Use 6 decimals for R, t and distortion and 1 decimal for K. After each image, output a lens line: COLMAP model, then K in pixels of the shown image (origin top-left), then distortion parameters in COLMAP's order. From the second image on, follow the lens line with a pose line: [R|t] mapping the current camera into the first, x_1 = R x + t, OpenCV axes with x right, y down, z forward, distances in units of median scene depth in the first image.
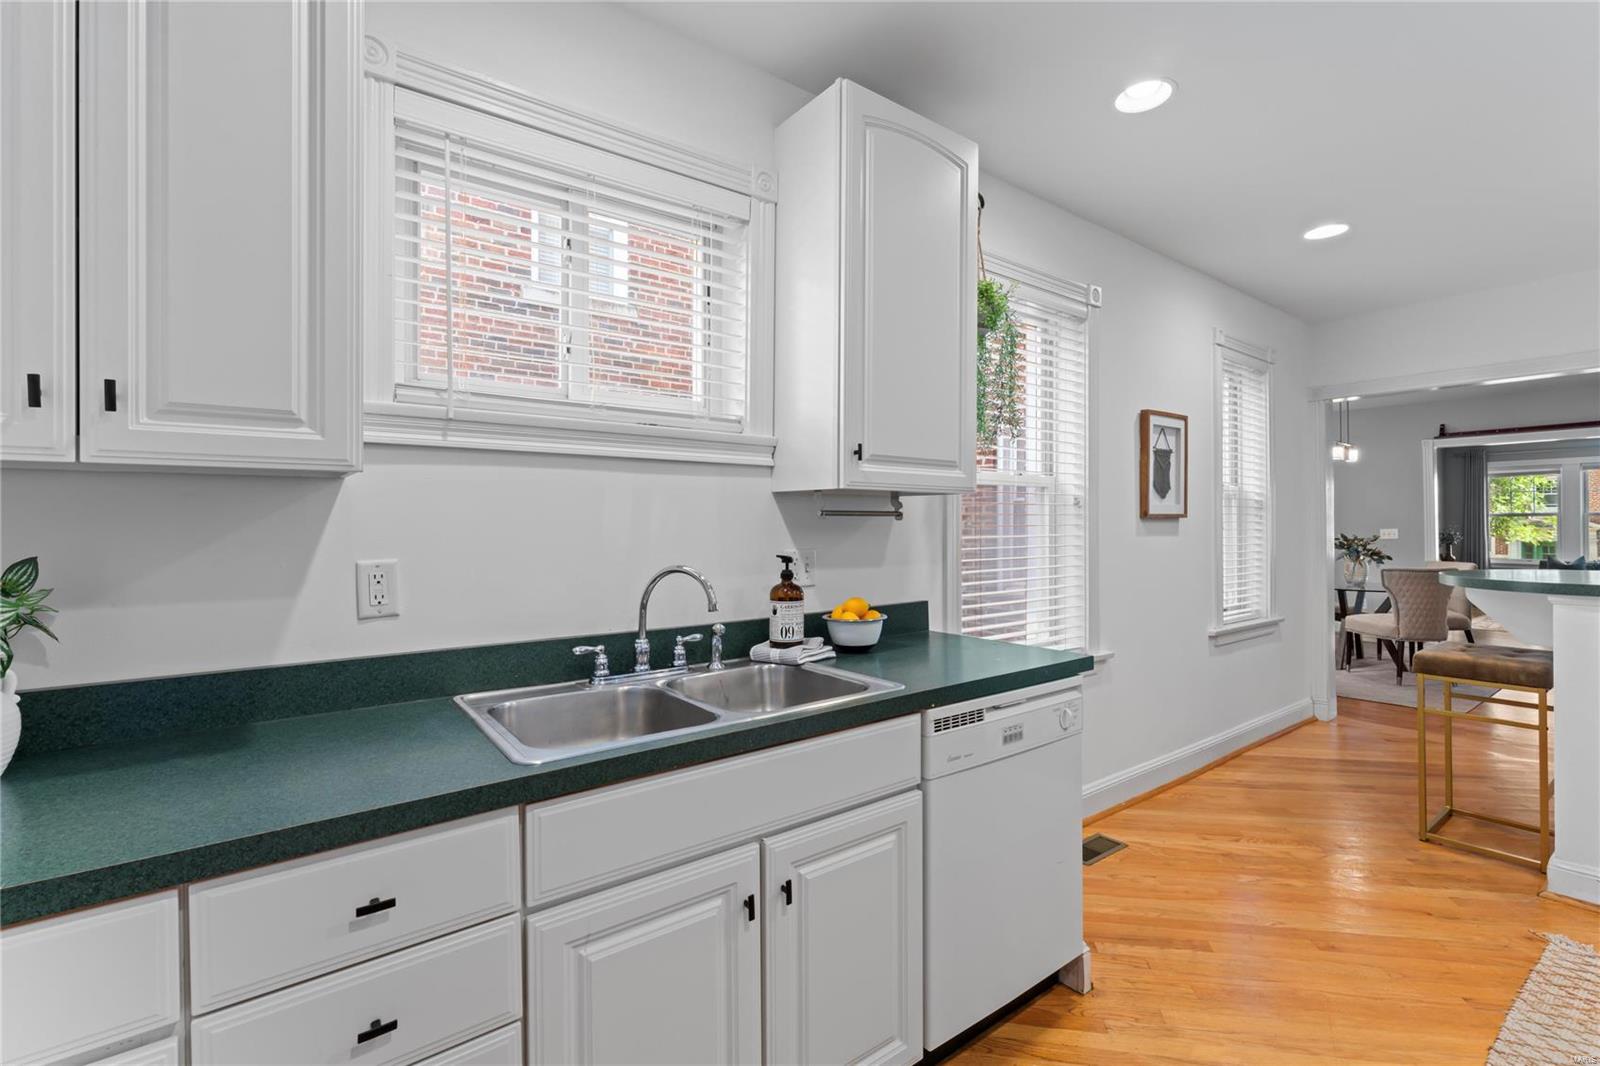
lens RADIAL K [[703.4, 0, 803.1], [0, 703.4, 525.0], [0, 0, 1]] dist [-0.000719, -0.000447]
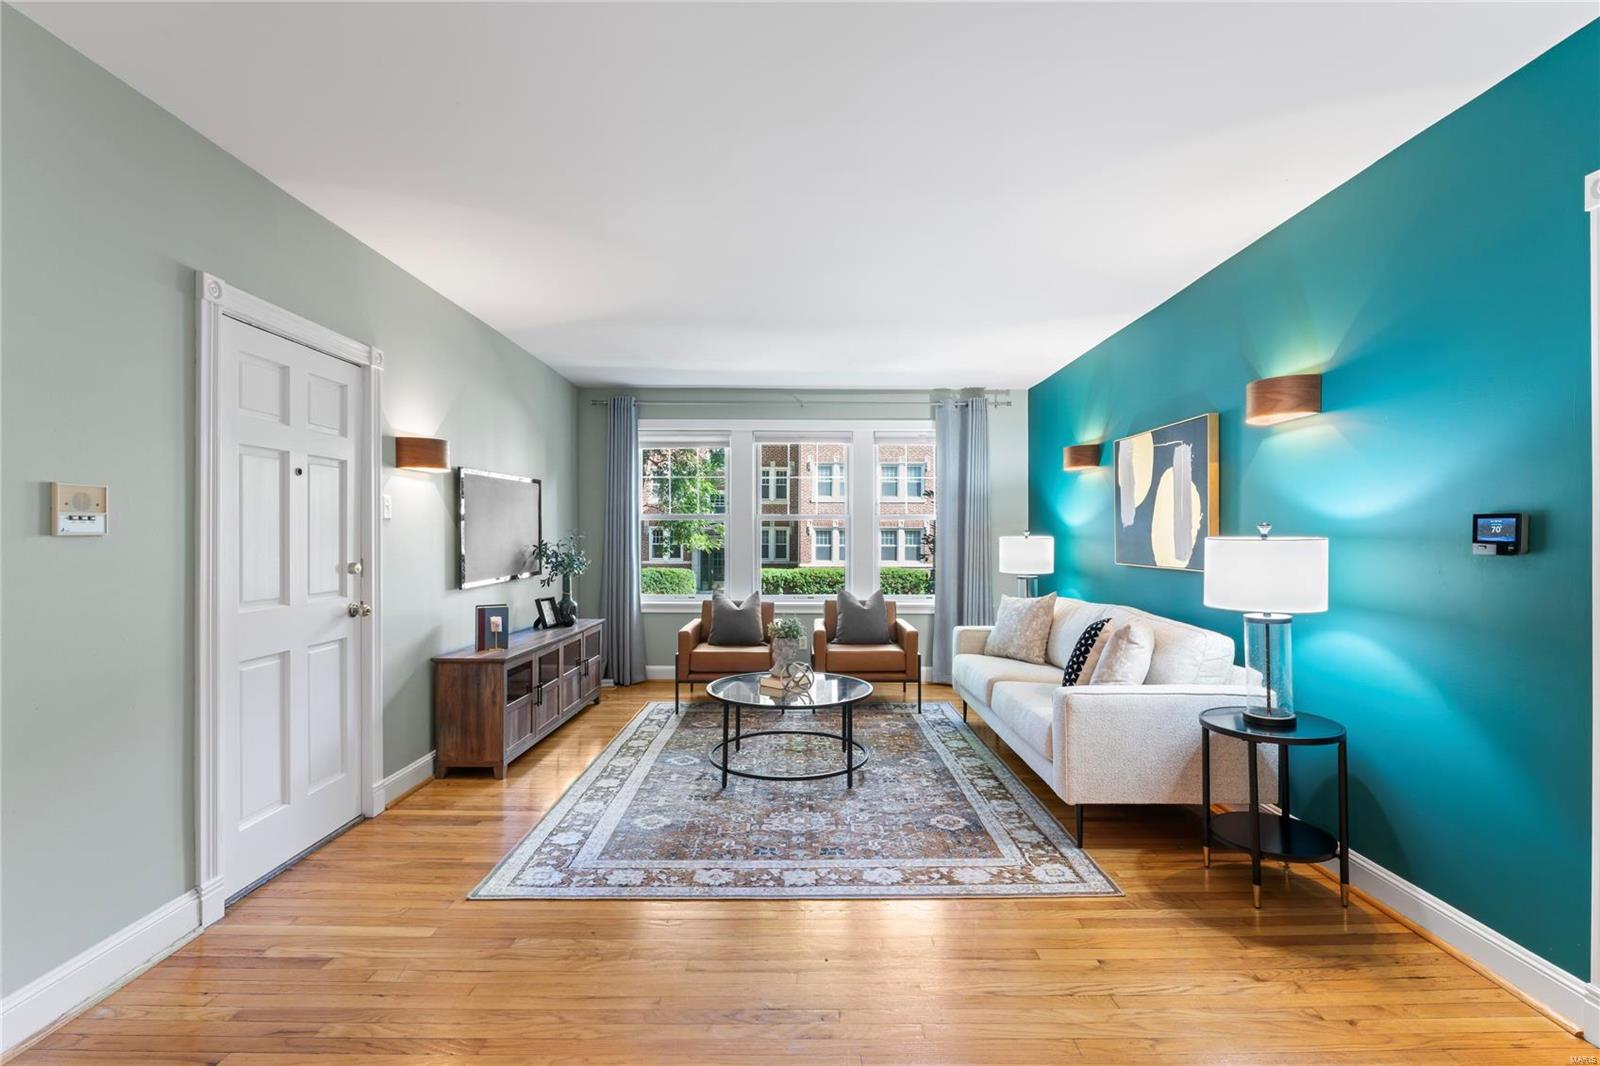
lens RADIAL K [[720.0, 0, 802.3], [0, 720.0, 531.2], [0, 0, 1]] dist [0.000354, -0.000507]
pose [[0.596138, 0.005693, 0.802862, 3.543751], [-0.005630, 0.999980, -0.002910, -0.007121], [-0.802862, -0.002785, 0.596158, 3.322392]]
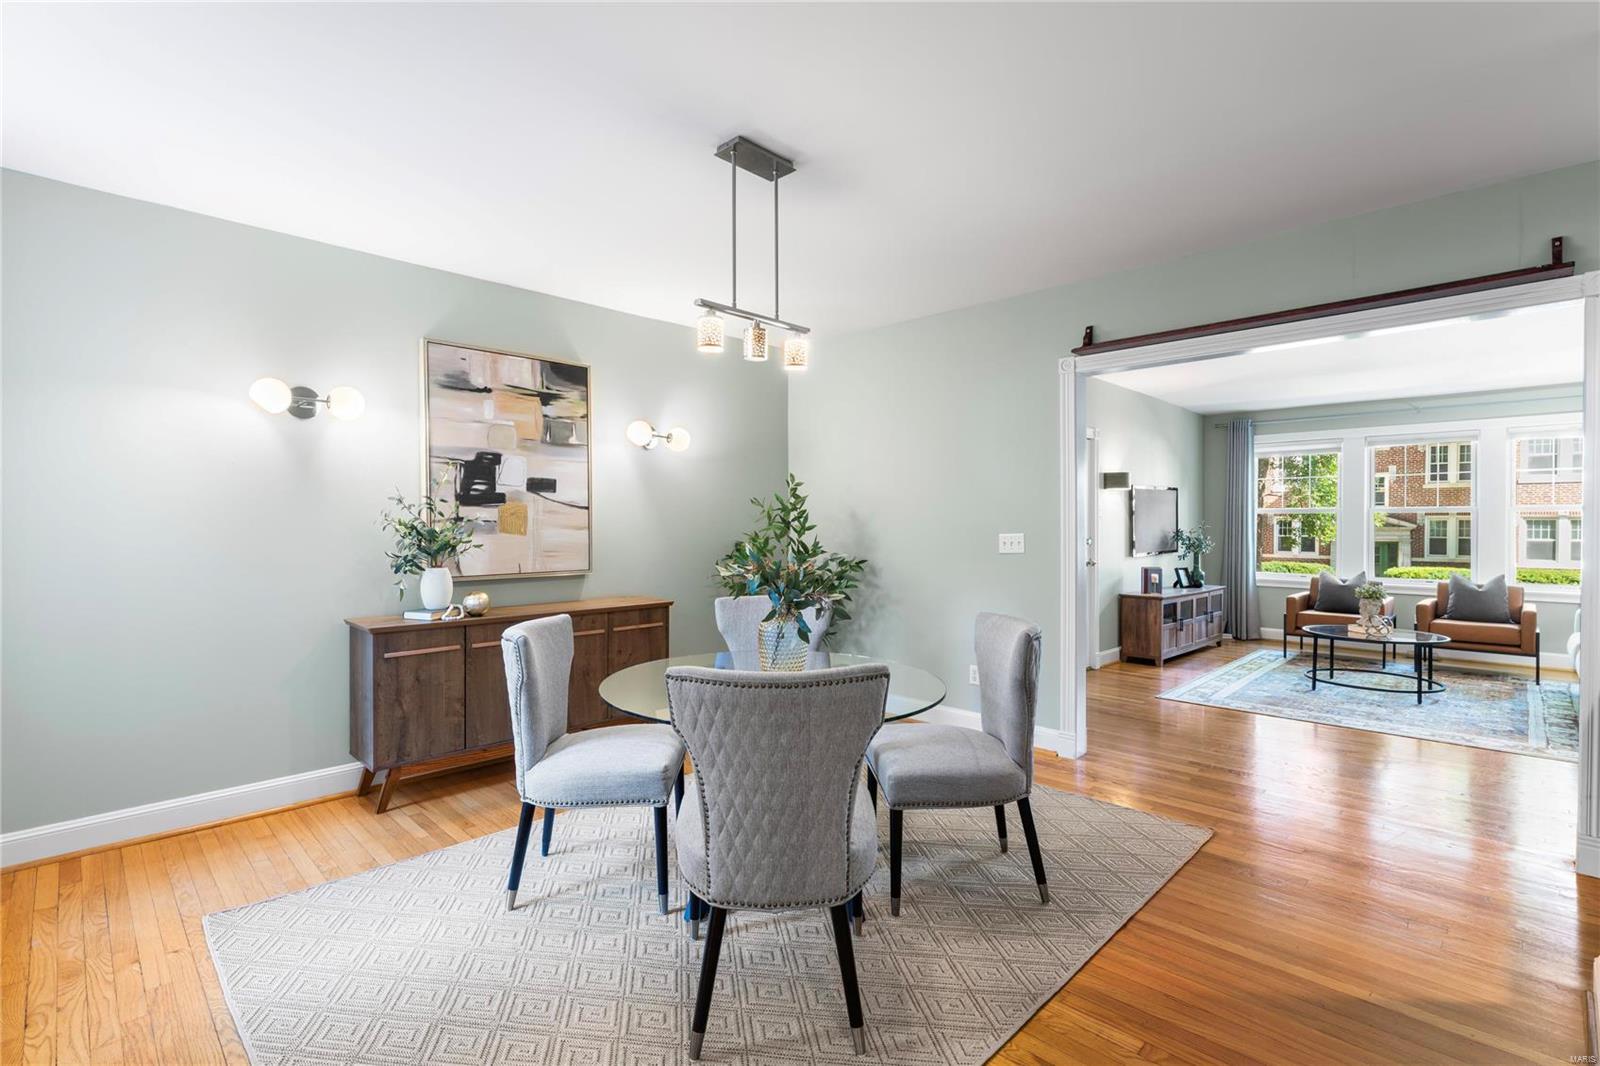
lens RADIAL K [[746.7, 0, 800.0], [0, 746.7, 533.0], [0, 0, 1]] dist [-0.002873, -0.000423]
pose [[0.988393, 0.001098, 0.151917, 2.439446], [-0.003515, 0.999871, 0.015642, -0.009518], [-0.151880, -0.015994, 0.988269, 1.964820]]
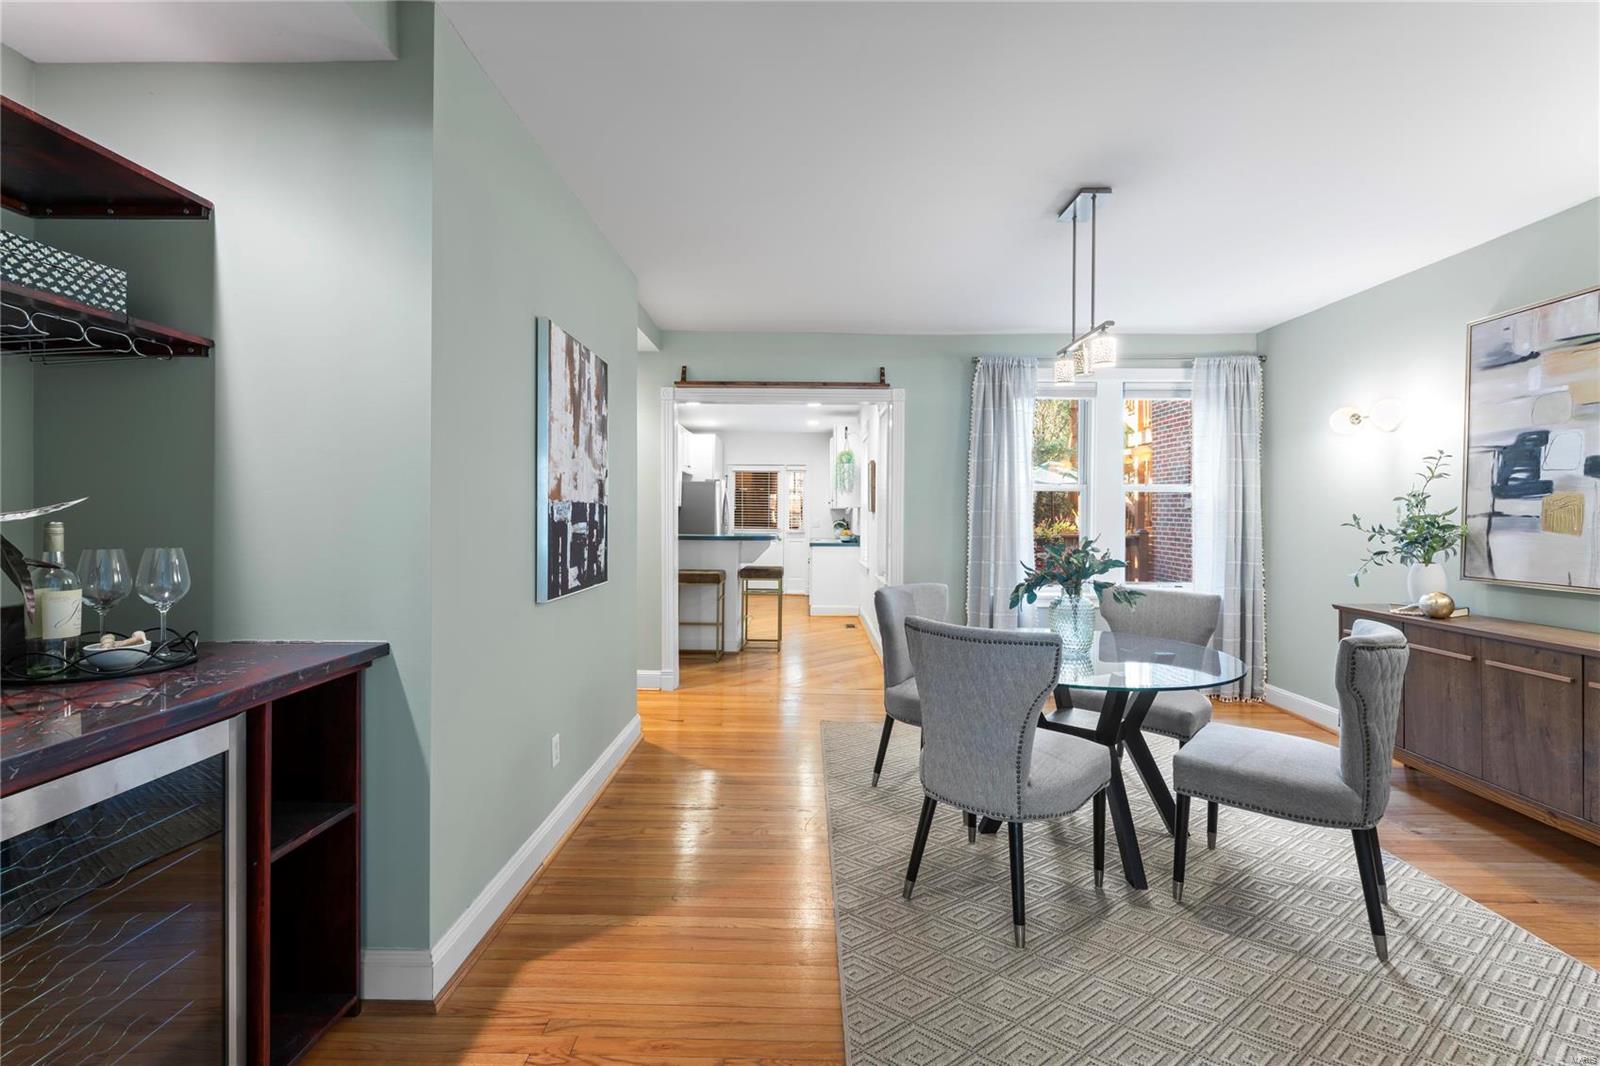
lens RADIAL K [[707.5, 0, 802.1], [0, 707.5, 515.8], [0, 0, 1]] dist [-0.000993, -0.000125]
pose [[-0.605140, 0.000982, -0.796119, 4.138836], [-0.003682, 0.999985, 0.004033, -0.008277], [0.796111, 0.005372, -0.605127, 3.769635]]
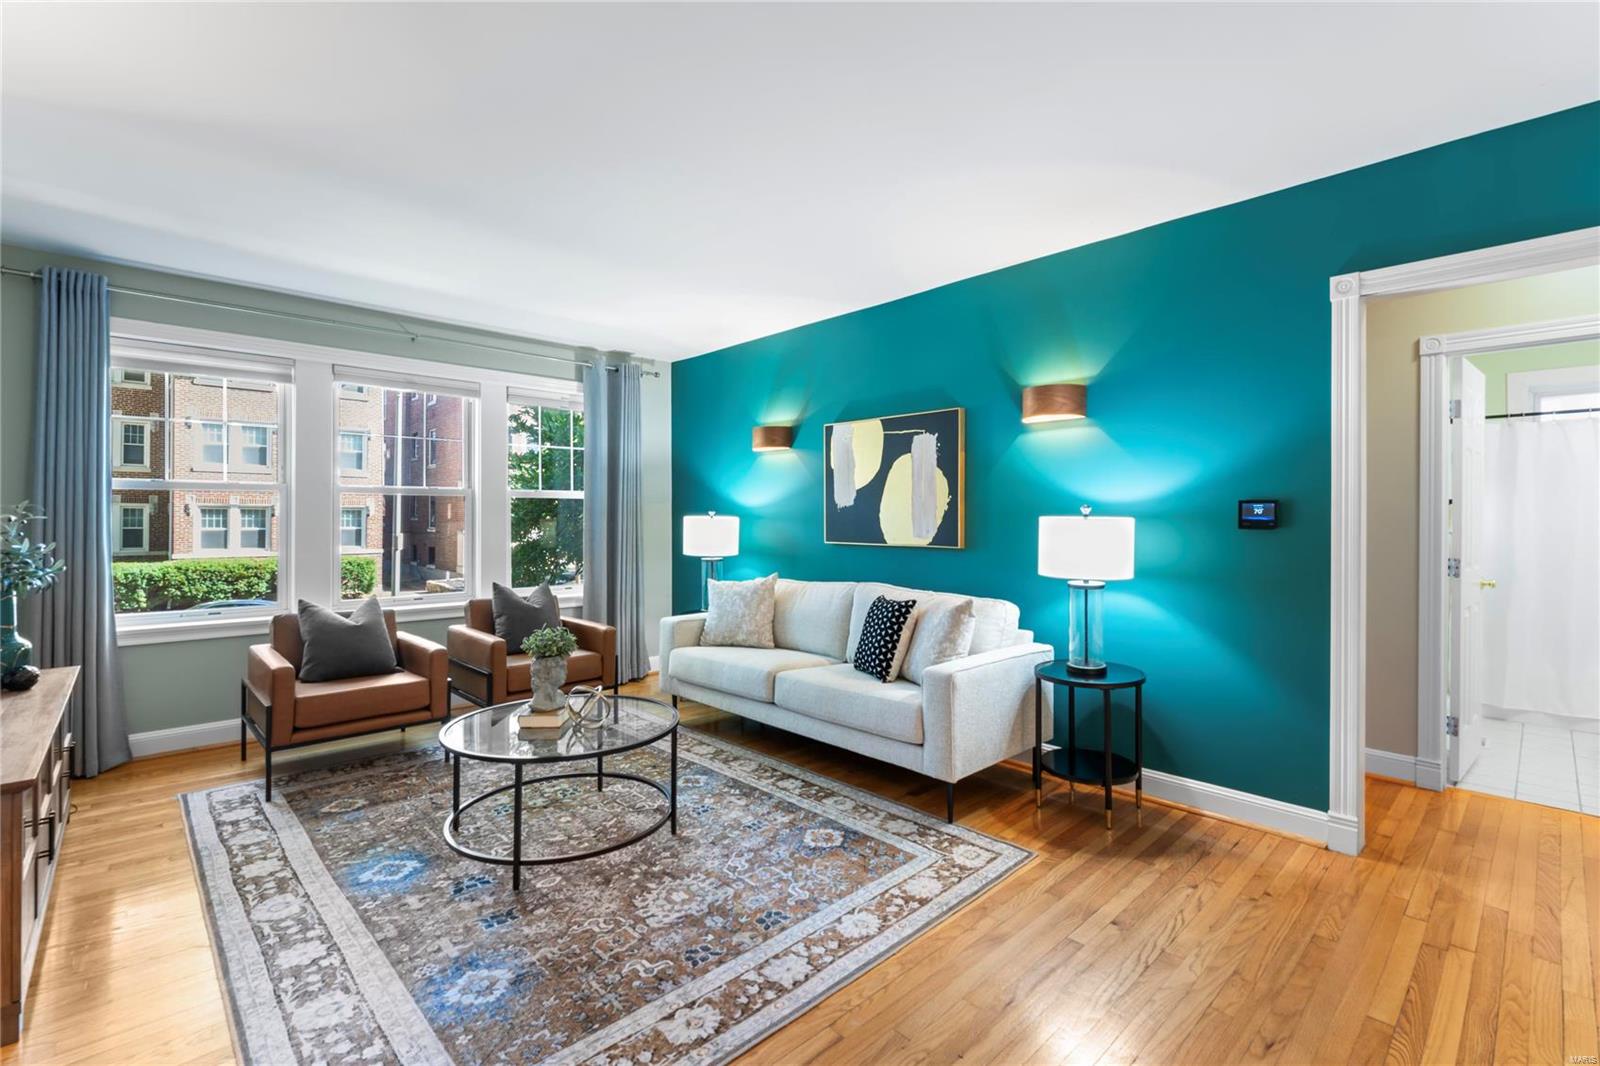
lens RADIAL K [[721.0, 0, 797.6], [0, 721.0, 512.4], [0, 0, 1]] dist [0.000181, -0.000284]
pose [[-0.114867, 0.006132, 0.993362, 3.616200], [-0.006803, 0.999953, -0.006959, 0.000872], [-0.993358, -0.007557, -0.114820, 4.277014]]
